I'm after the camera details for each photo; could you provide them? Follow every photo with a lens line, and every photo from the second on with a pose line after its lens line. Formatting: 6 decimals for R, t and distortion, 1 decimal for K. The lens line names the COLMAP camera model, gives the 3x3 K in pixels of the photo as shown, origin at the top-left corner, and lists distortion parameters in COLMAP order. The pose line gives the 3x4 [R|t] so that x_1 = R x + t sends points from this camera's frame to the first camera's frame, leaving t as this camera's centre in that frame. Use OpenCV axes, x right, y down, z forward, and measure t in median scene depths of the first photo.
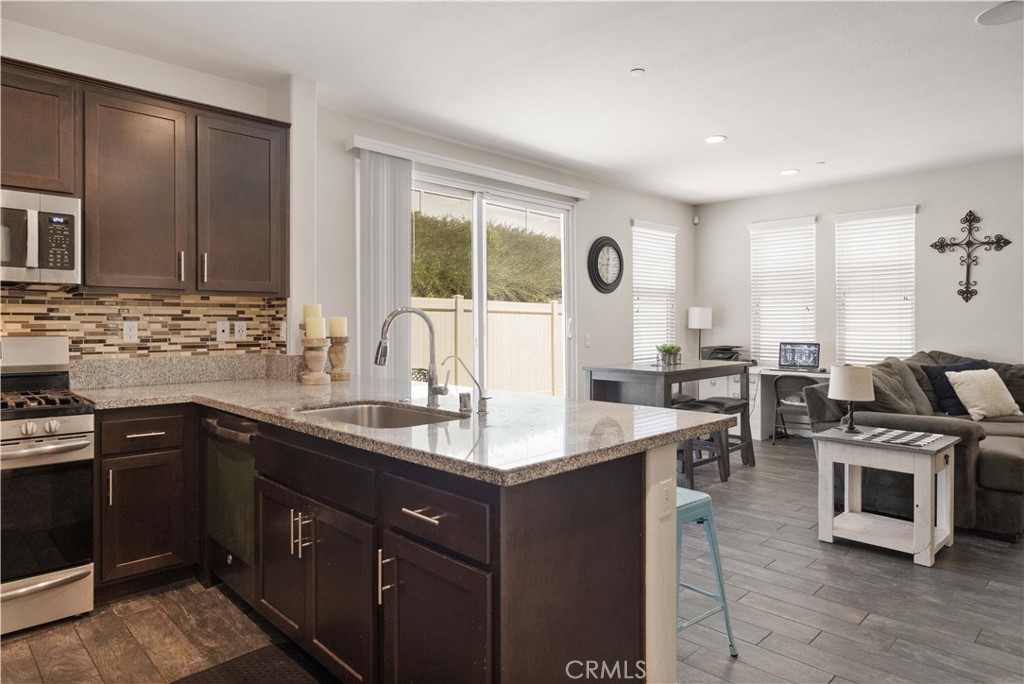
lens RADIAL K [[614.9, 0, 509.7], [0, 614.9, 332.2], [0, 0, 1]] dist [-0.000242, -0.000023]
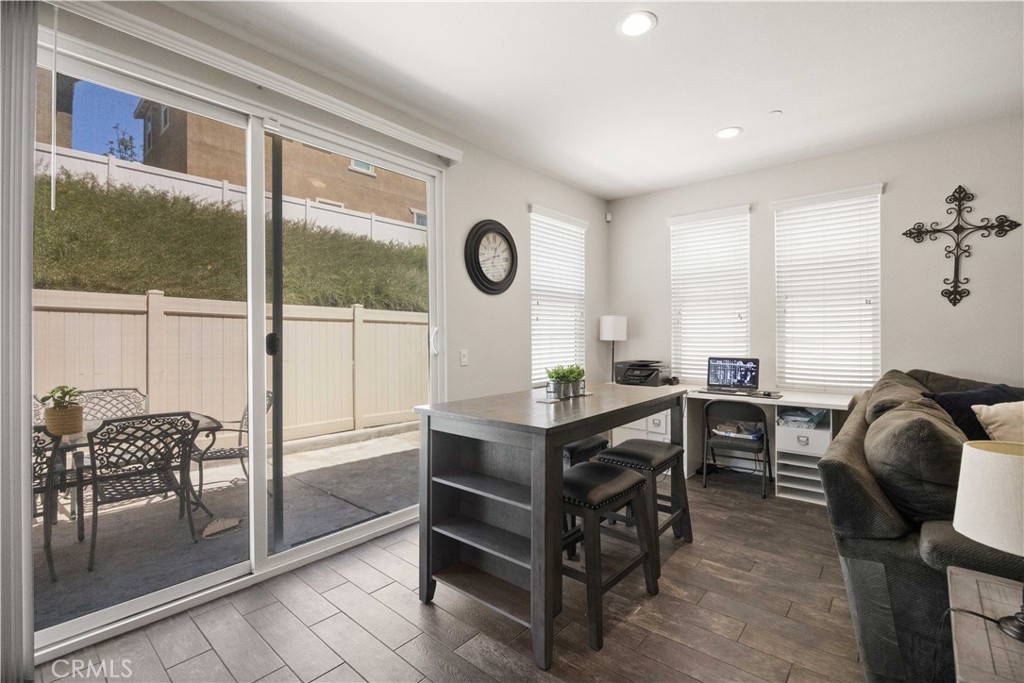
lens RADIAL K [[456.4, 0, 512.0], [0, 456.4, 341.5], [0, 0, 1]] dist [0.000864, 0.000072]
pose [[0.996661, -0.002125, 0.081629, 0.135704], [0.002281, 0.999996, -0.001821, -0.004288], [-0.081624, 0.002001, 0.996661, 0.439204]]
